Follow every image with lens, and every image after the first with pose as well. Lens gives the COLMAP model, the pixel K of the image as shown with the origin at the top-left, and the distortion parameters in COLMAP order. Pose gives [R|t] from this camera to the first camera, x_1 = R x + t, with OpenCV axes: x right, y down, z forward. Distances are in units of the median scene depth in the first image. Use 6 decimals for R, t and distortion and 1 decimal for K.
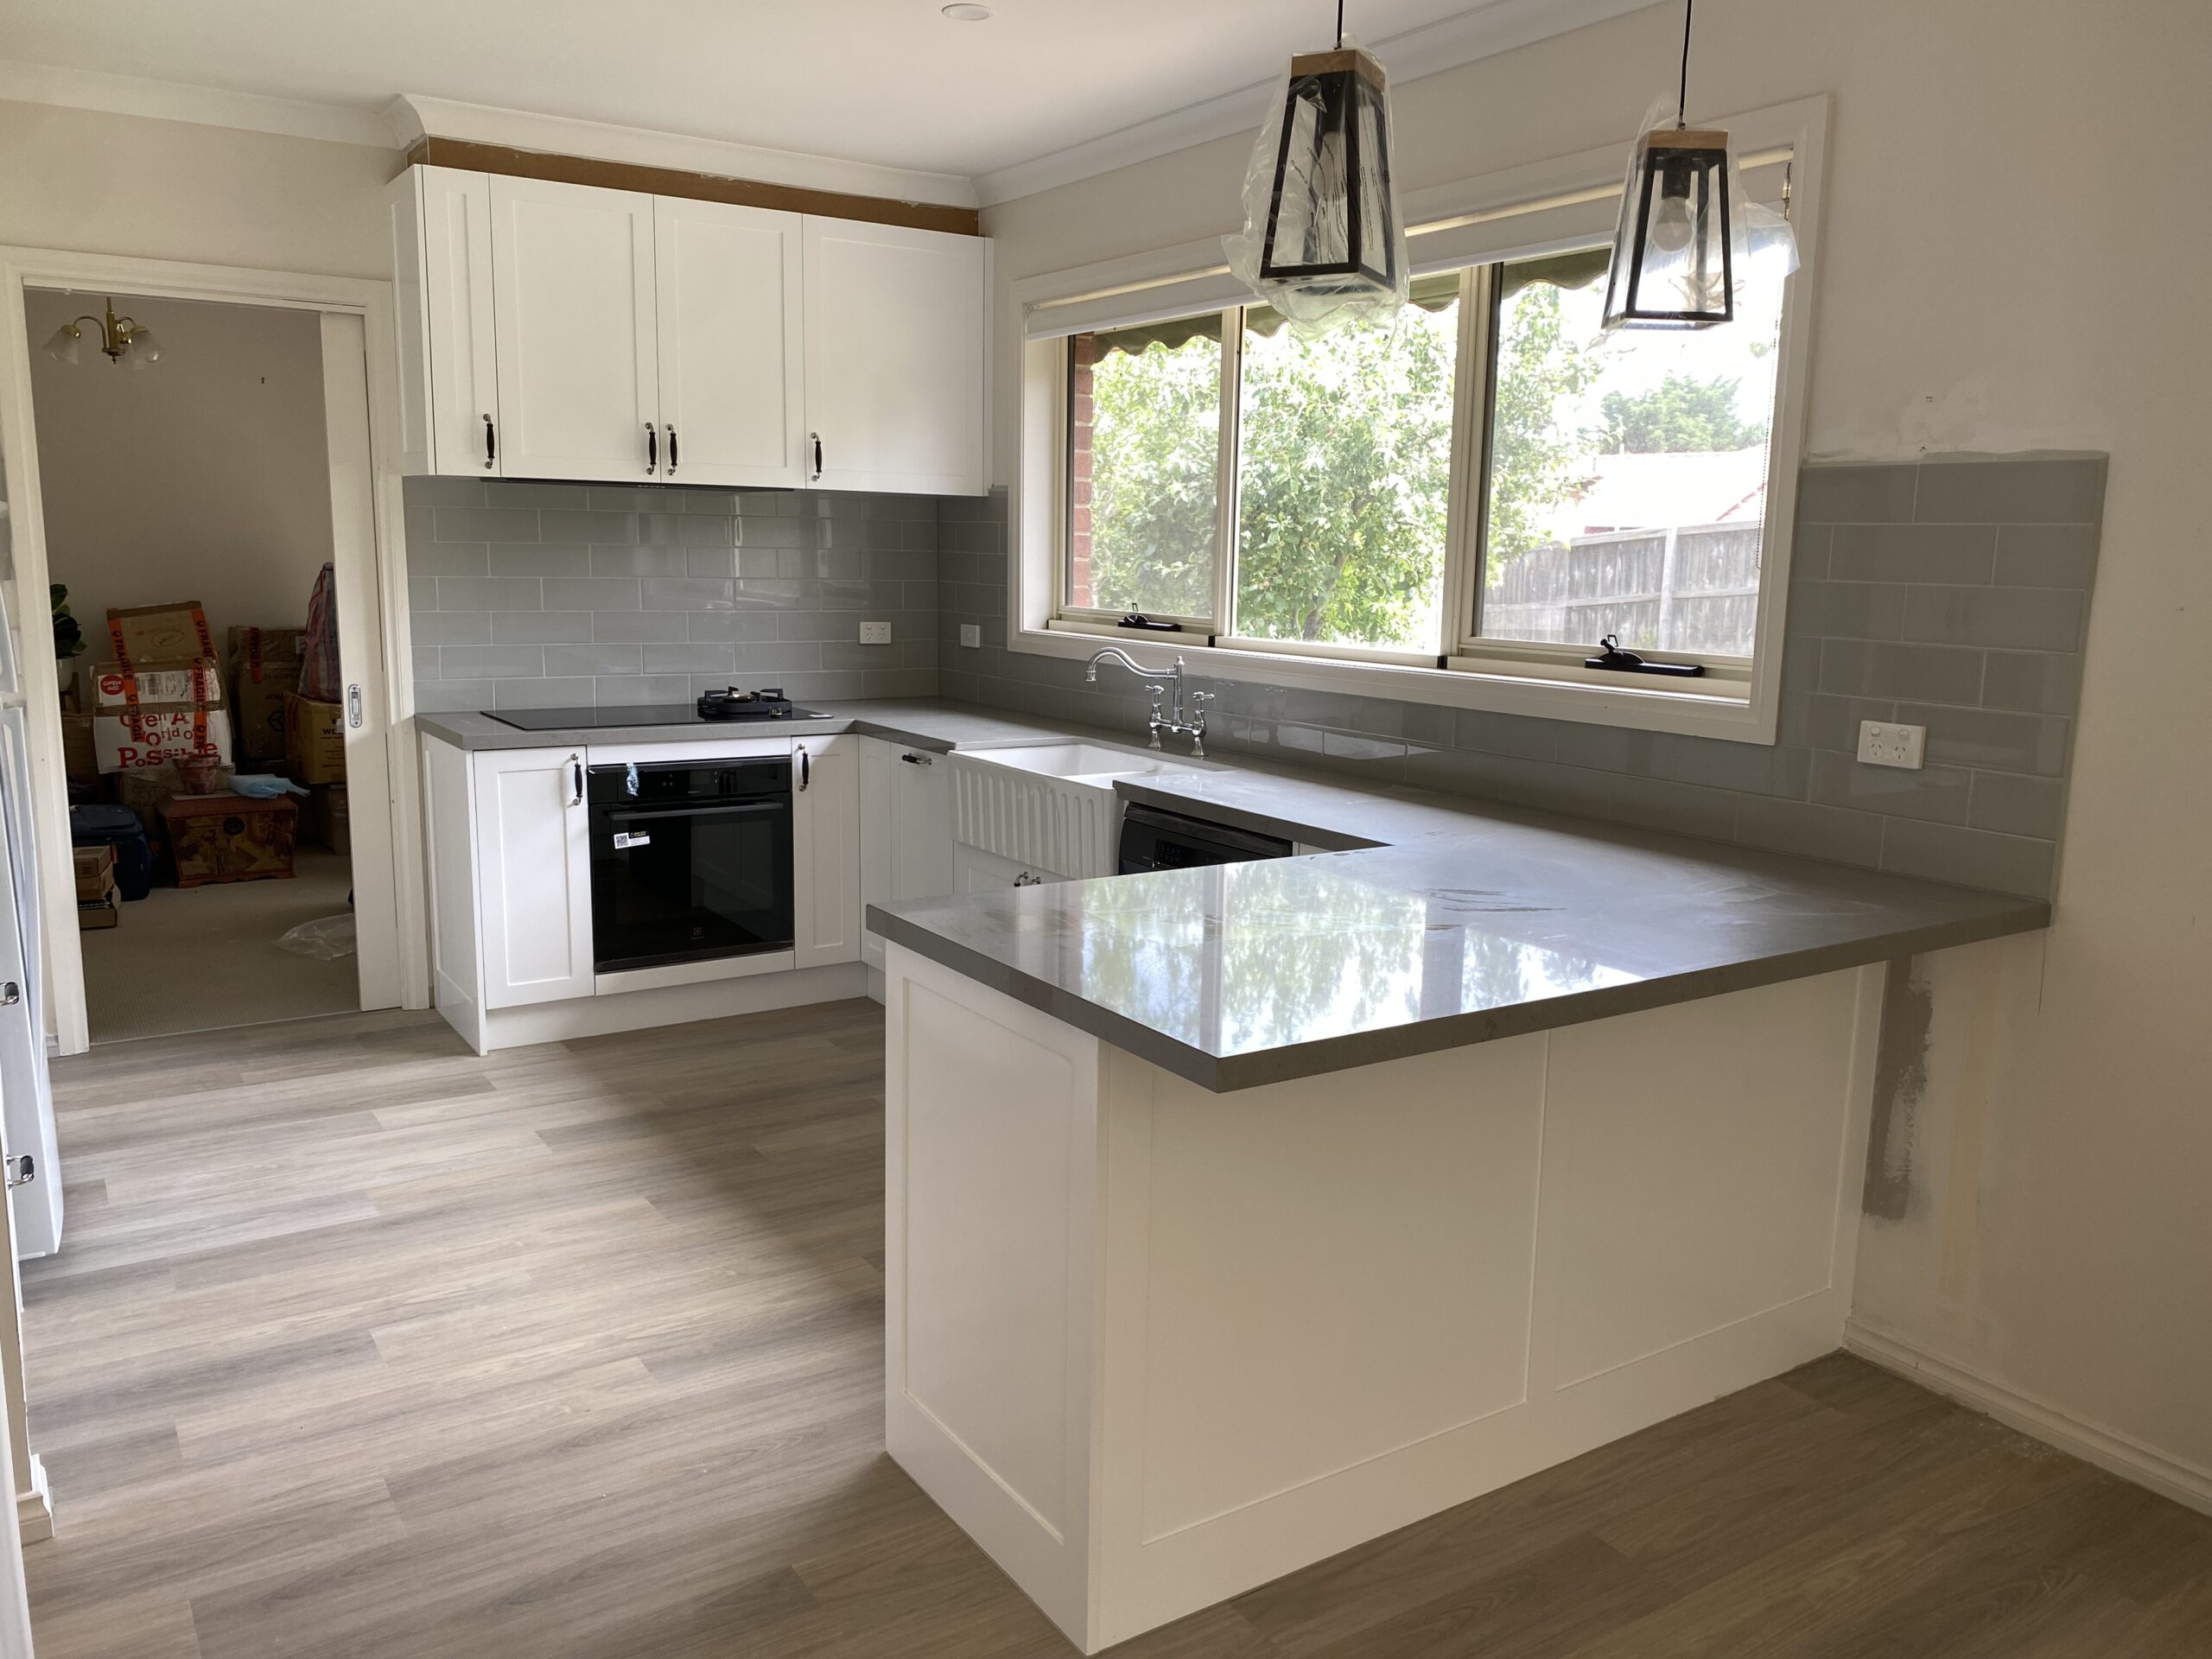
lens RADIAL K [[1697.7, 0, 1136.3], [0, 1697.7, 834.0], [0, 0, 1]] dist [0.007036, -0.001612]
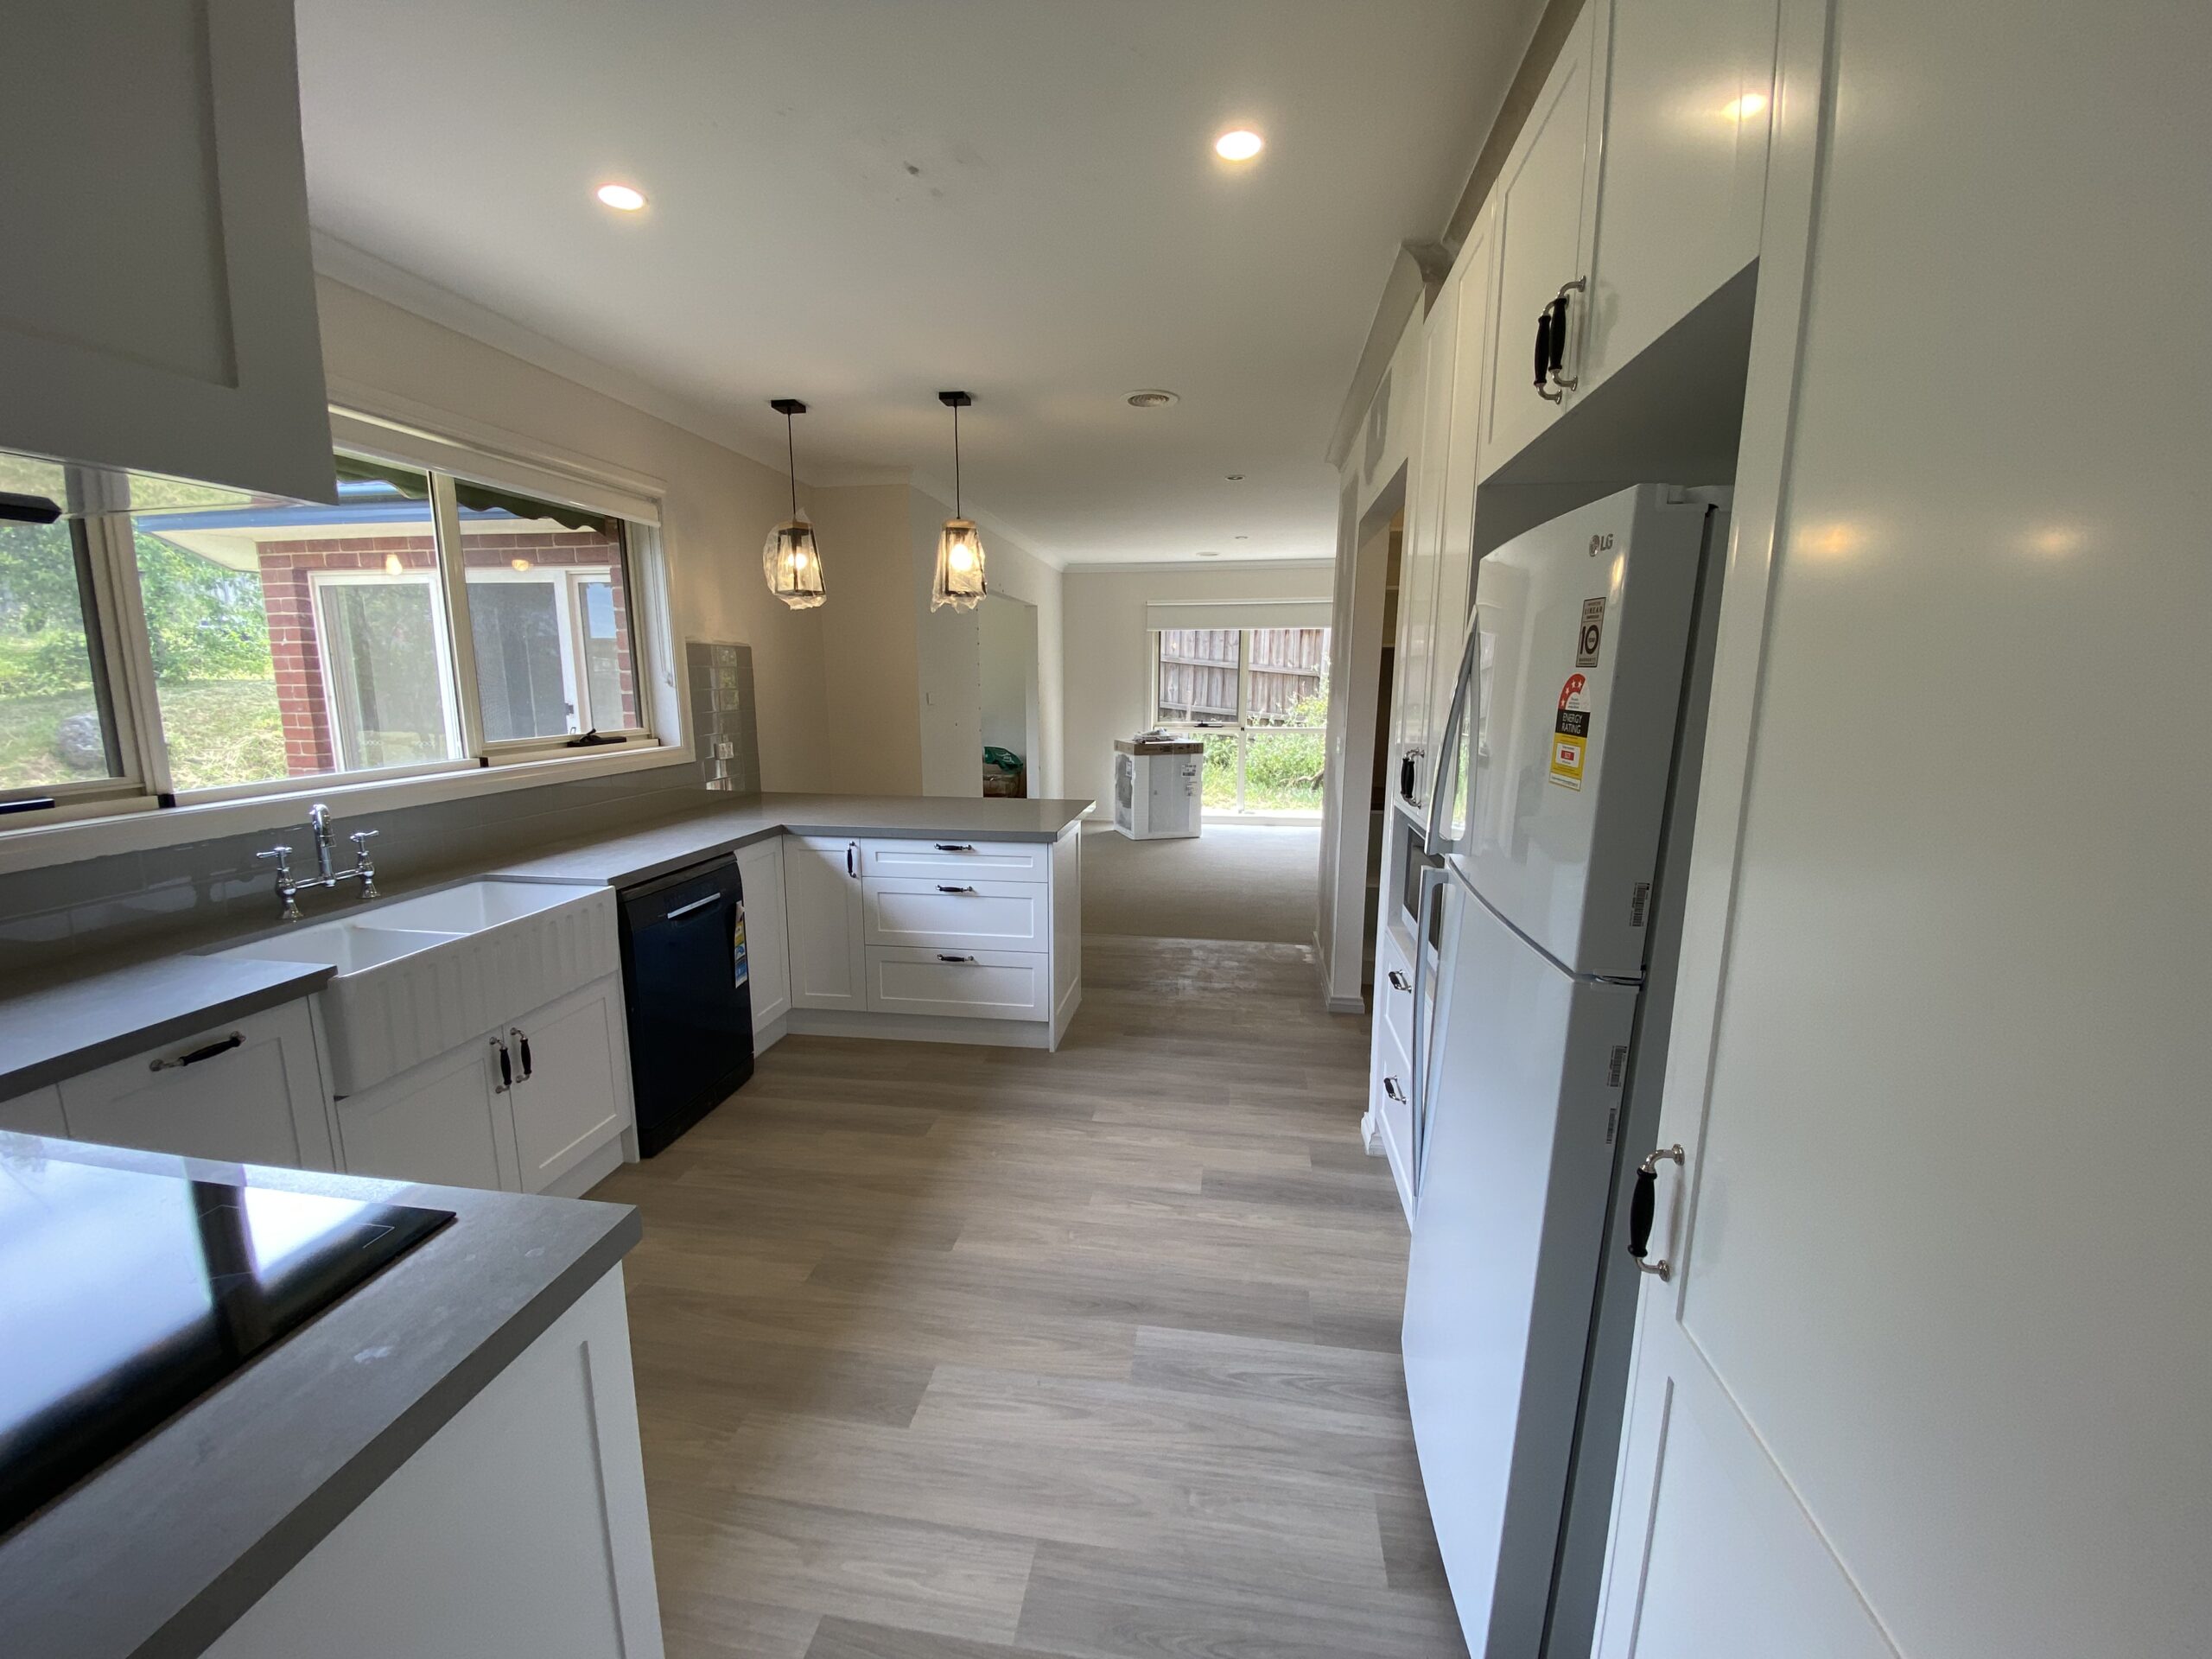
lens RADIAL K [[880.7, 0, 1102.8], [0, 880.7, 839.3], [0, 0, 1]] dist [0.031641, -0.022835]
pose [[-0.732120, -0.141106, 0.666400, -0.739353], [0.101987, 0.944575, 0.312052, -0.235691], [-0.673497, 0.296424, -0.677151, 1.270290]]
